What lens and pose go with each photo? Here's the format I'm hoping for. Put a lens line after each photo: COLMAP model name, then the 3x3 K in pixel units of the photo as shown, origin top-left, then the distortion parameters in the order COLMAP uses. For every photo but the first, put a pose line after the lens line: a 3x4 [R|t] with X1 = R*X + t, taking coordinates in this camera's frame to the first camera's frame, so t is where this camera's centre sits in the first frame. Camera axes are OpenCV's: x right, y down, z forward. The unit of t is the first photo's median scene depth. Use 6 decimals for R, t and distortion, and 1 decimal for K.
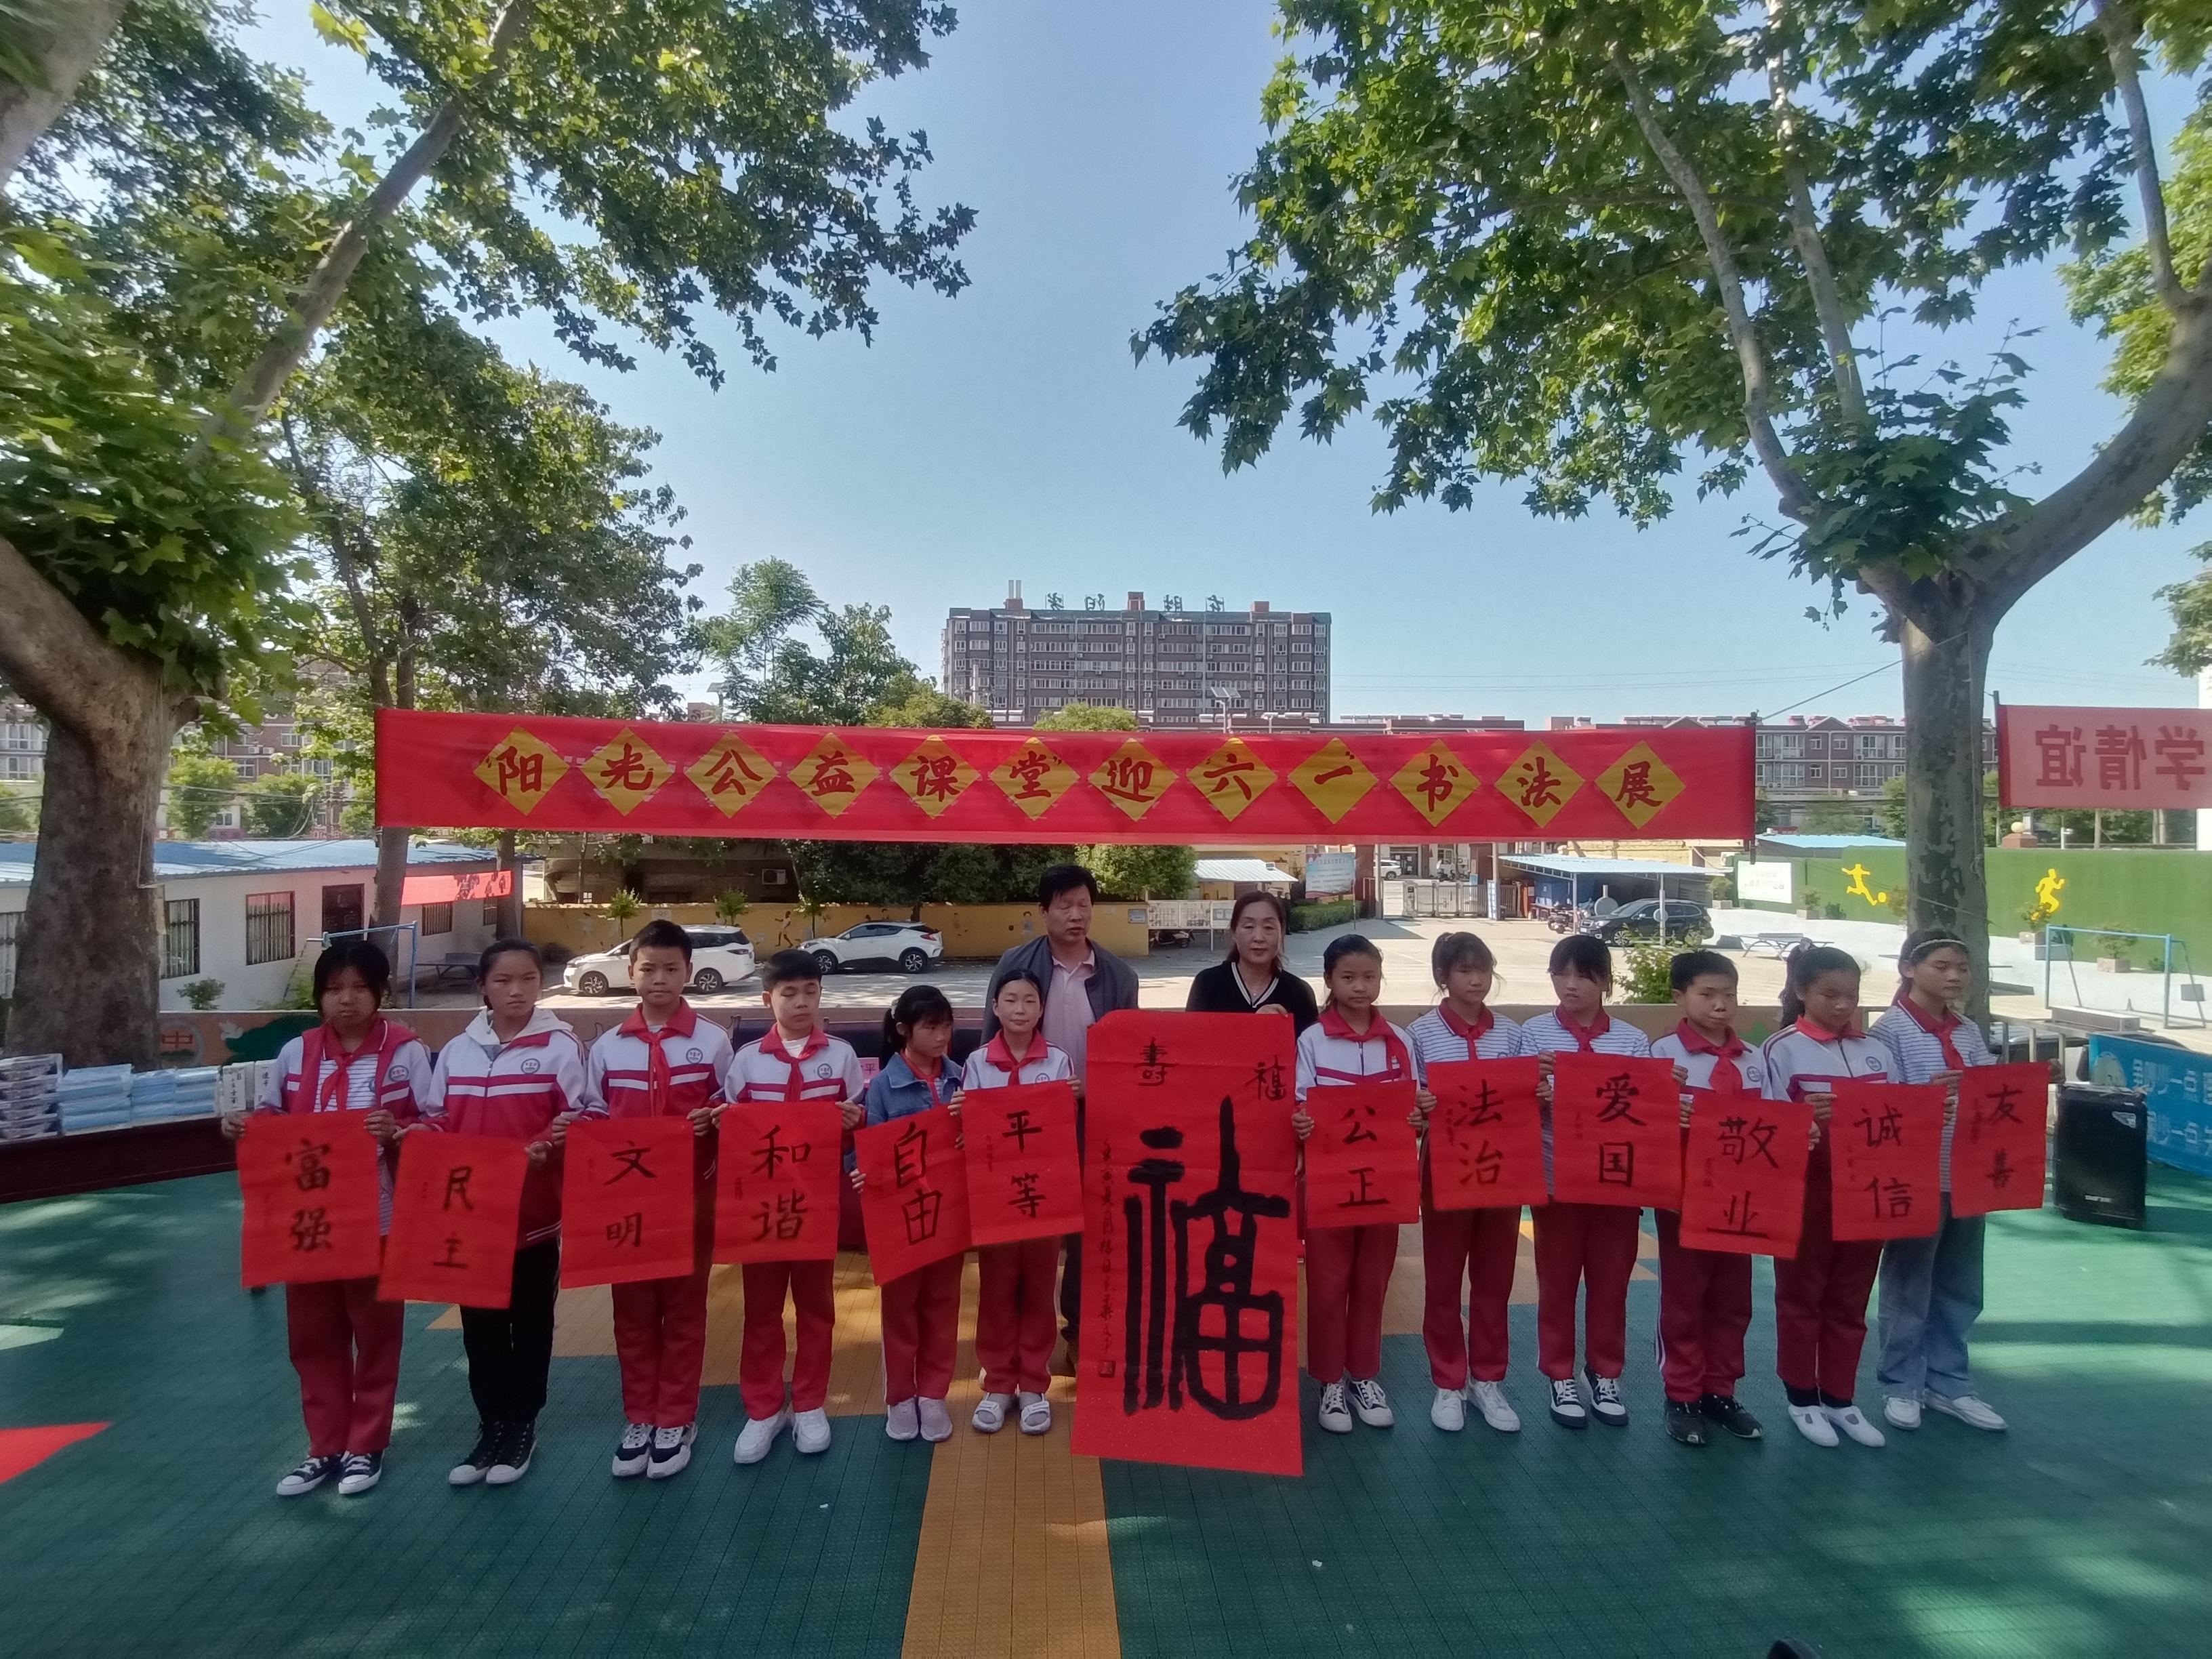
lens RADIAL K [[1093.0, 0, 1089.6], [0, 1093.0, 829.7], [0, 0, 1]] dist [0.039270, -0.000441]
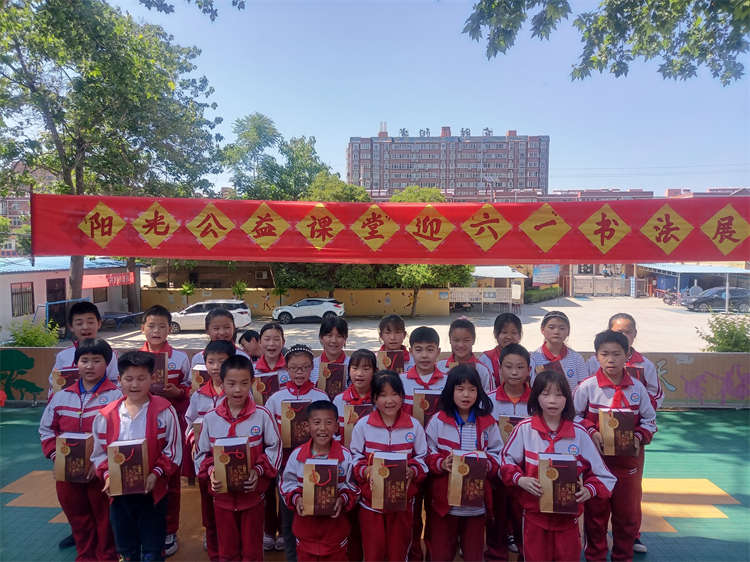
lens RADIAL K [[551.5, 0, 378.0], [0, 551.5, 280.1], [0, 0, 1]] dist [0.037374, -0.032840]
pose [[0.996802, 0.001886, -0.079884, 0.008274], [0.002455, 0.998527, 0.054202, -0.003291], [0.079869, -0.054225, 0.995329, 0.028043]]
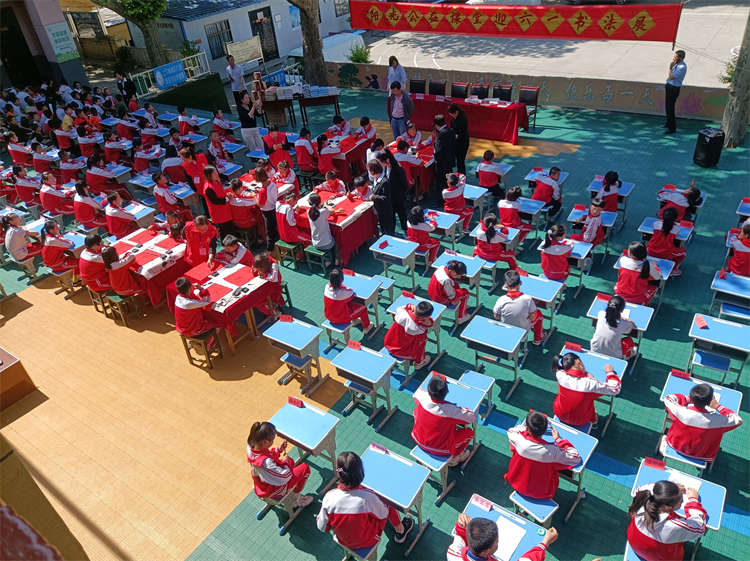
lens RADIAL K [[553.3, 0, 375.0], [0, 553.3, 280.5], [0, 0, 1]] dist [0.106930, -0.141866]
pose [[0.787722, 0.278895, -0.549283, 0.310877], [0.103938, 0.818695, 0.564744, -0.137659], [0.607199, -0.501952, 0.615916, -0.282853]]
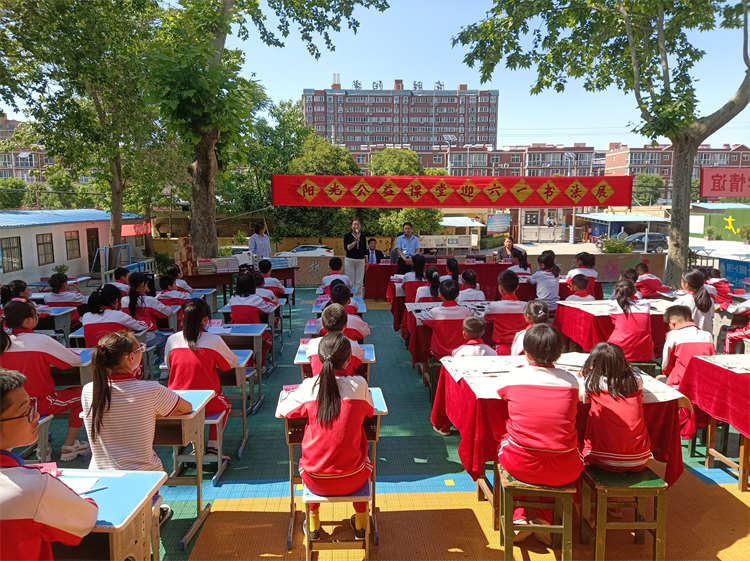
lens RADIAL K [[554.5, 0, 375.0], [0, 554.5, 280.5], [0, 0, 1]] dist [0.114788, -0.164418]
pose [[0.999933, -0.007637, 0.008678, -0.090229], [0.006382, 0.990624, 0.136465, -0.002011], [-0.009639, -0.136400, 0.990607, -0.285346]]
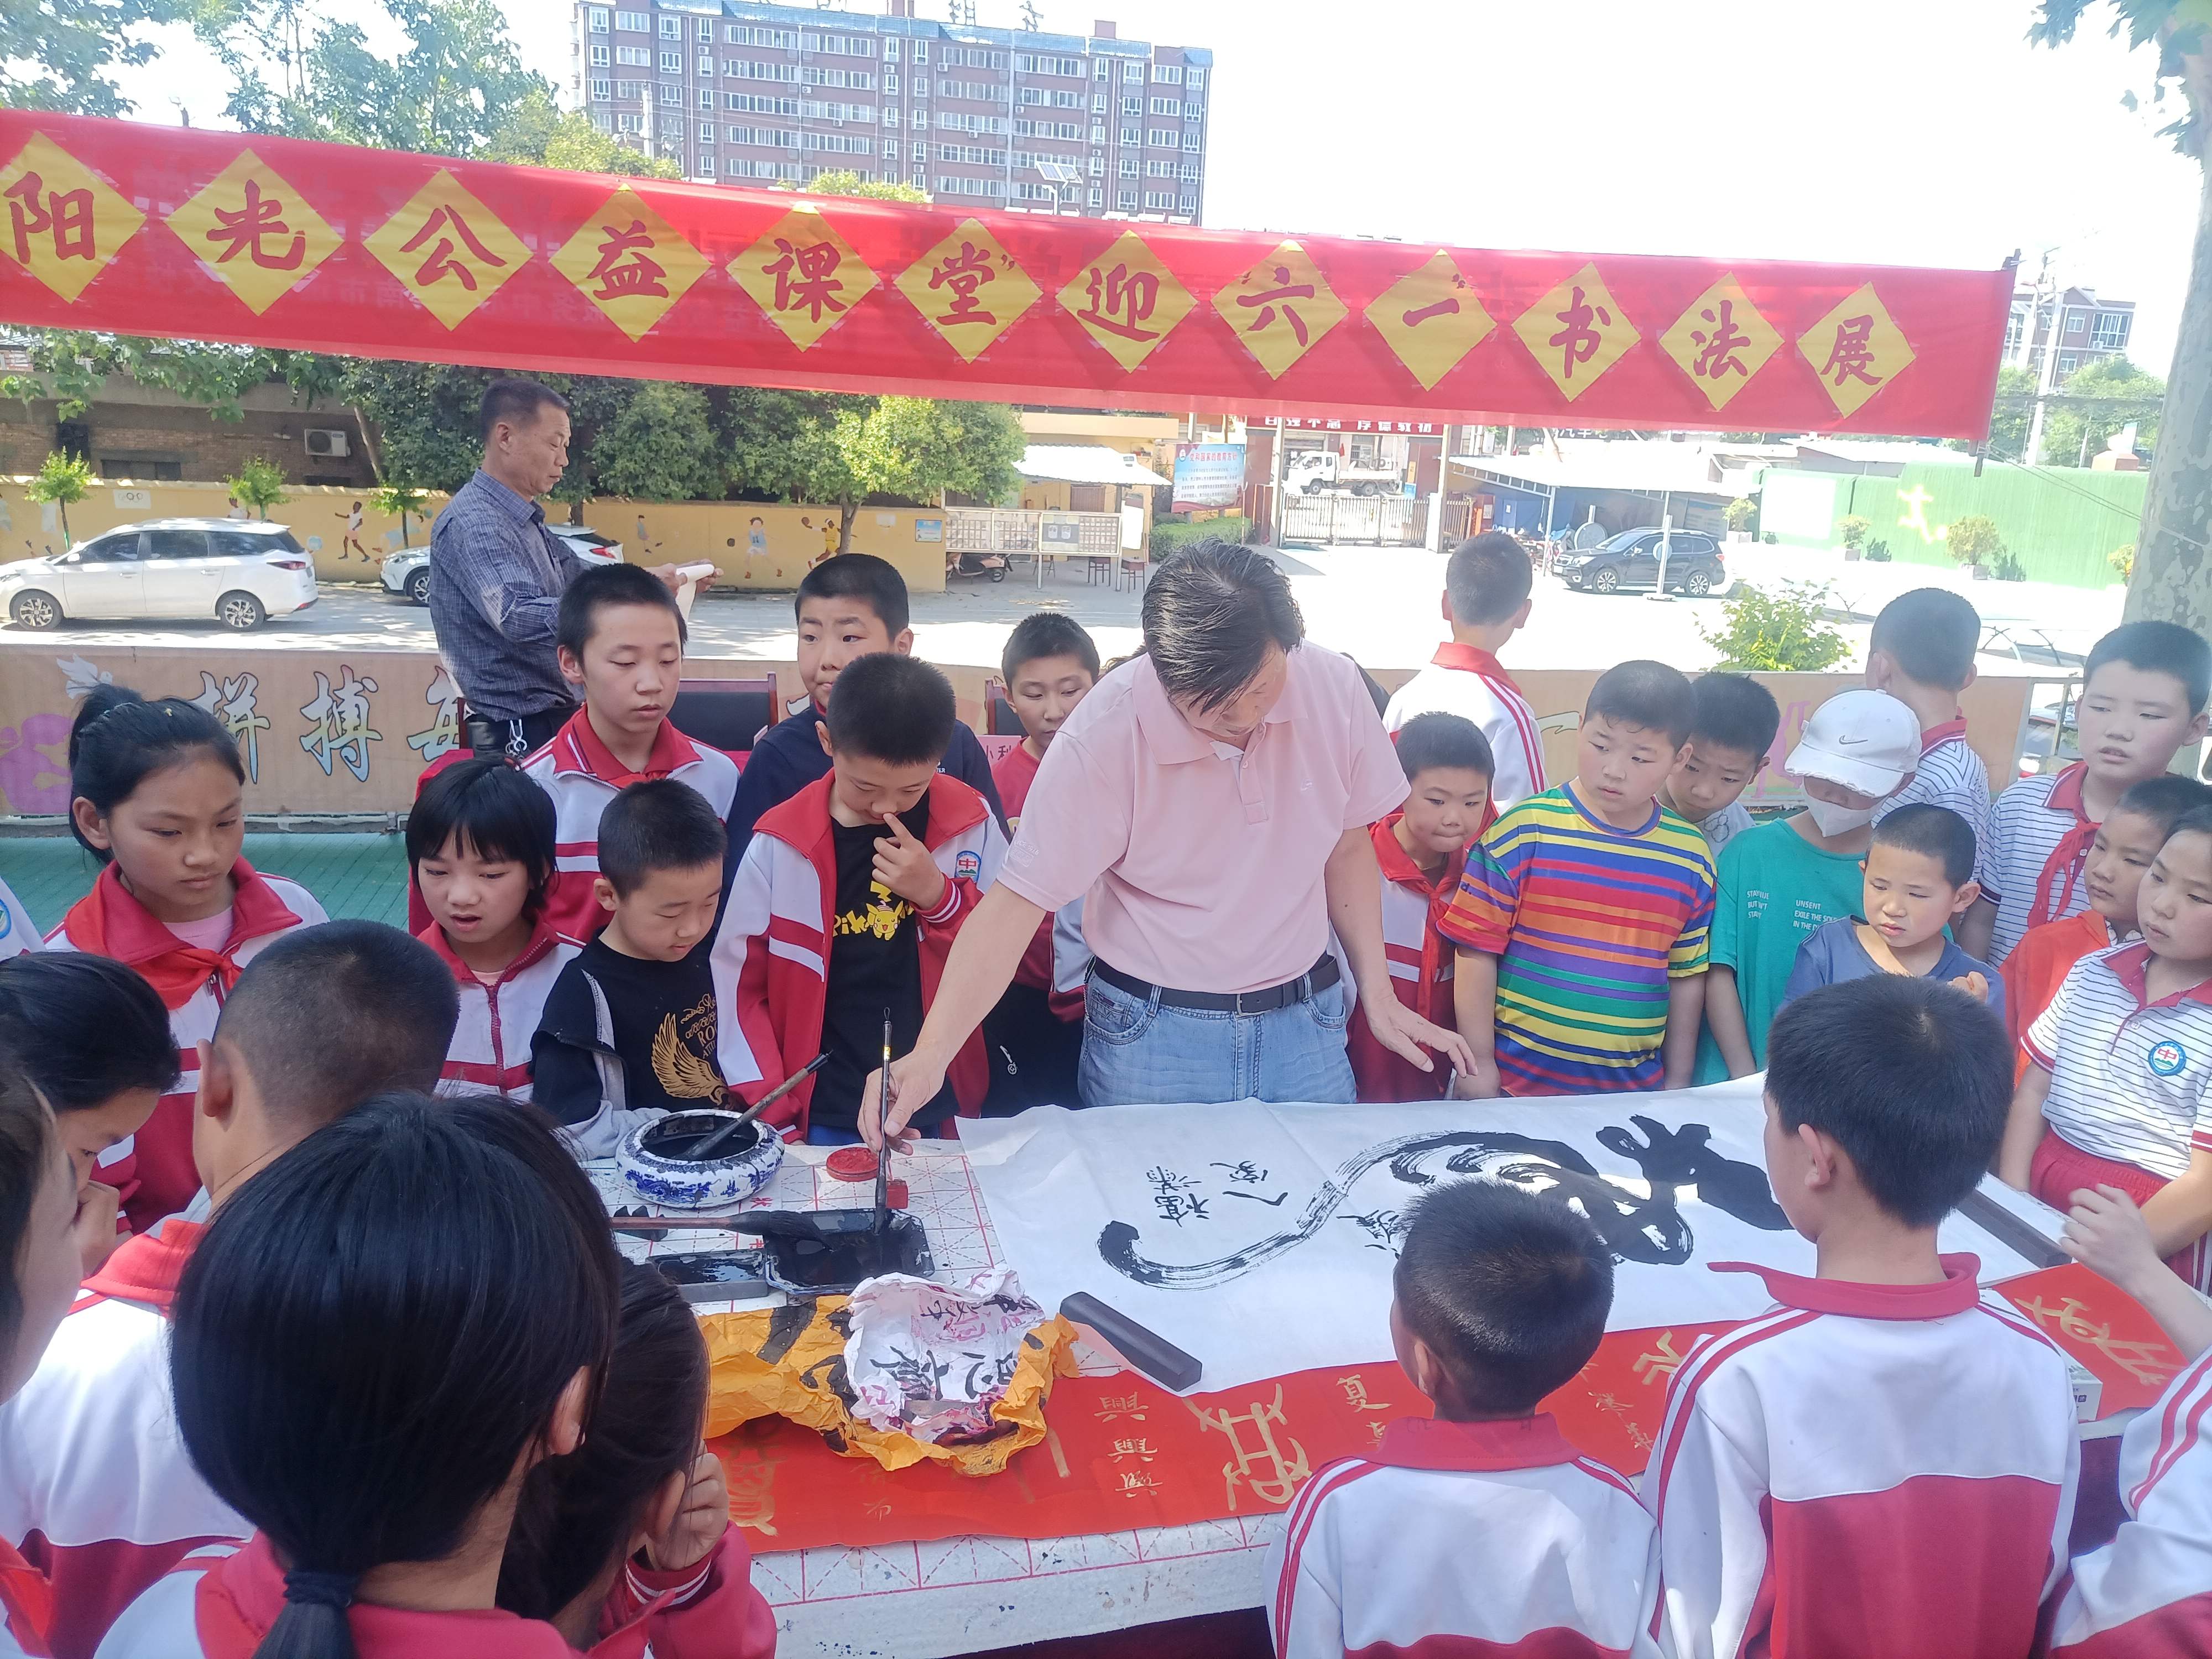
lens RADIAL K [[1635.2, 0, 1106.0], [0, 1635.2, 829.5], [0, 0, 1]] dist [0.033575, -0.021985]
pose [[0.984466, 0.000404, 0.175573, -0.041177], [-0.045143, 0.966961, 0.250896, 0.003217], [-0.169671, -0.254925, 0.951959, 0.010740]]
